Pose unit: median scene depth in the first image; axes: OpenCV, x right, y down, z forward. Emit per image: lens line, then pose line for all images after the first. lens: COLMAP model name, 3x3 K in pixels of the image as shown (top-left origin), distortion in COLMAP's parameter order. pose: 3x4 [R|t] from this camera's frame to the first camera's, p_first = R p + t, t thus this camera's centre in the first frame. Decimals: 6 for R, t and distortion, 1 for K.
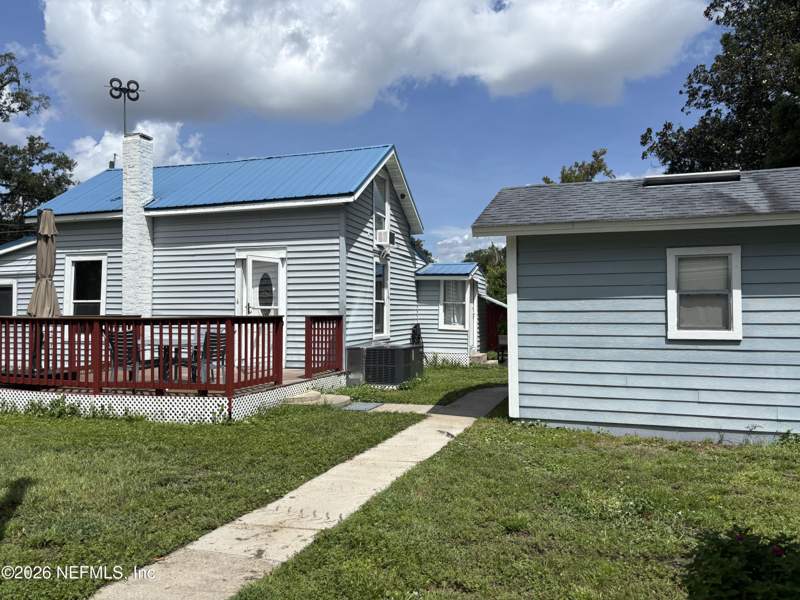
lens RADIAL K [[602.8, 0, 404.7], [0, 602.8, 298.7], [0, 0, 1]] dist [0.046035, -0.030410]
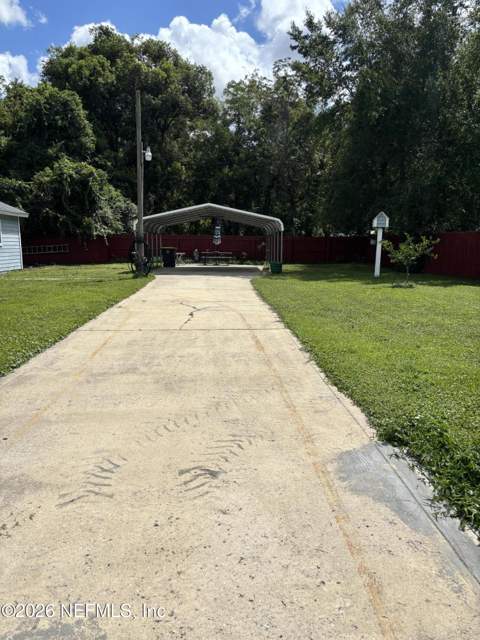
lens RADIAL K [[482.2, 0, 236.9], [0, 482.2, 320.2], [0, 0, 1]] dist [0.046035, -0.030410]
pose [[-0.396982, -0.144017, 0.906457, -1.411555], [-0.021331, 0.988794, 0.147757, 0.023327], [-0.917579, 0.039322, -0.395605, 0.461232]]
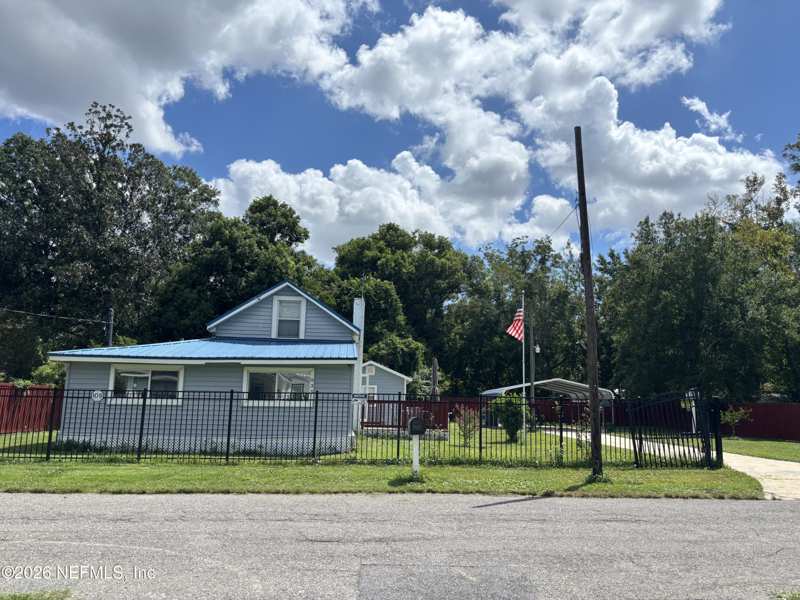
lens RADIAL K [[602.8, 0, 400.6], [0, 602.8, 302.0], [0, 0, 1]] dist [0.046035, -0.030410]
pose [[-0.392512, 0.148938, 0.907608, -2.068593], [-0.038244, 0.983305, -0.177900, 0.051769], [-0.918951, -0.104538, -0.380264, 1.533839]]
